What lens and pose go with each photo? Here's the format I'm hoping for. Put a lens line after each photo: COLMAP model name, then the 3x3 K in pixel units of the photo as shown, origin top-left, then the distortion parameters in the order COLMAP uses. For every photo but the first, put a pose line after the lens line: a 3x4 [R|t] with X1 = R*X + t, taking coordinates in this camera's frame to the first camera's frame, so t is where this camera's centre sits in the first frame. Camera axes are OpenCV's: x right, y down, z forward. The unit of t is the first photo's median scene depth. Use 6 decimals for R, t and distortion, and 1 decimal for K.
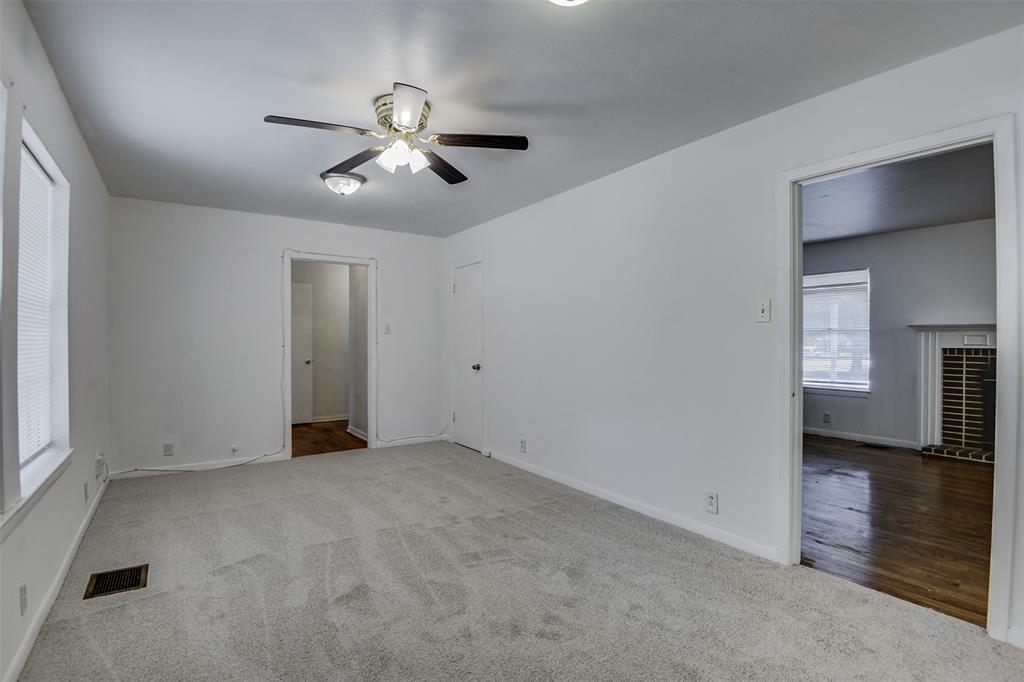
lens RADIAL K [[484.3, 0, 513.2], [0, 484.3, 343.0], [0, 0, 1]] dist [-0.000643, -0.019354]
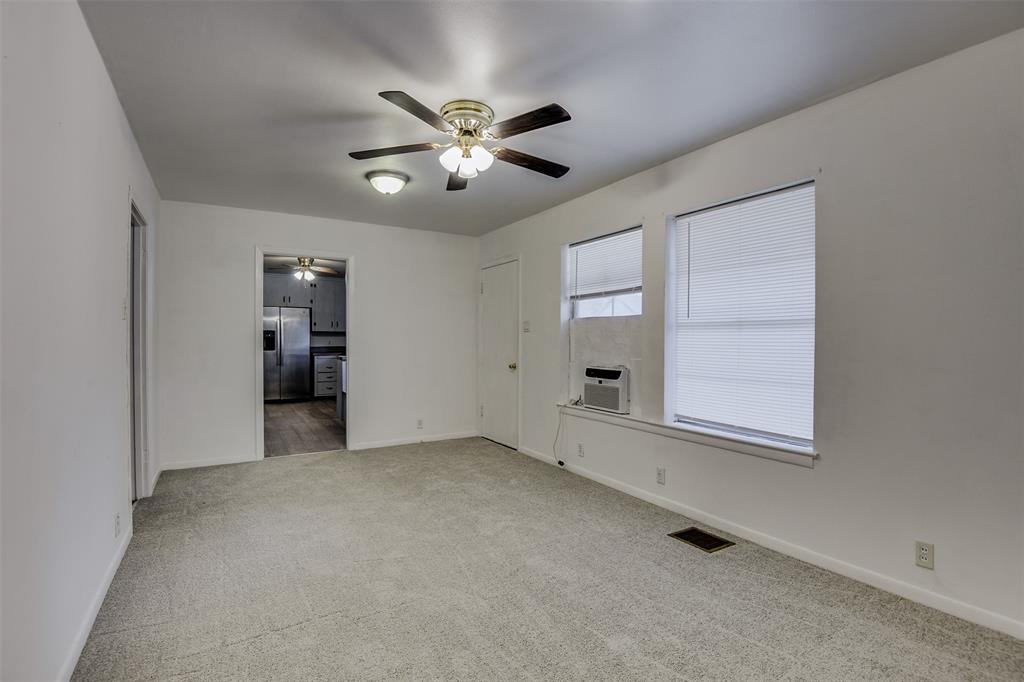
lens RADIAL K [[496.6, 0, 512.0], [0, 496.6, 341.0], [0, 0, 1]] dist [-0.001314, -0.022964]
pose [[-0.996920, -0.005228, 0.078257, -0.286501], [-0.004788, 0.999972, 0.005809, -0.004189], [-0.078285, 0.005417, -0.996916, 1.434873]]
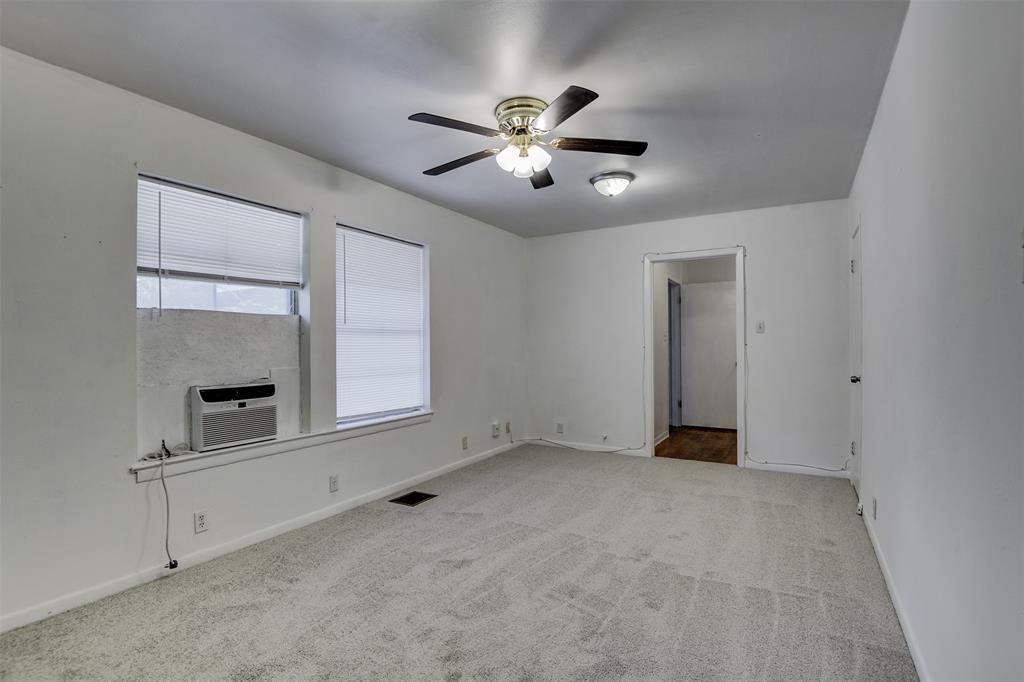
lens RADIAL K [[496.6, 0, 512.0], [0, 496.6, 341.0], [0, 0, 1]] dist [-0.001314, -0.022964]
pose [[0.425820, -0.007010, -0.904781, 0.484971], [0.003476, 0.999975, -0.006111, -0.001791], [0.904801, -0.000543, 0.425833, 0.374512]]
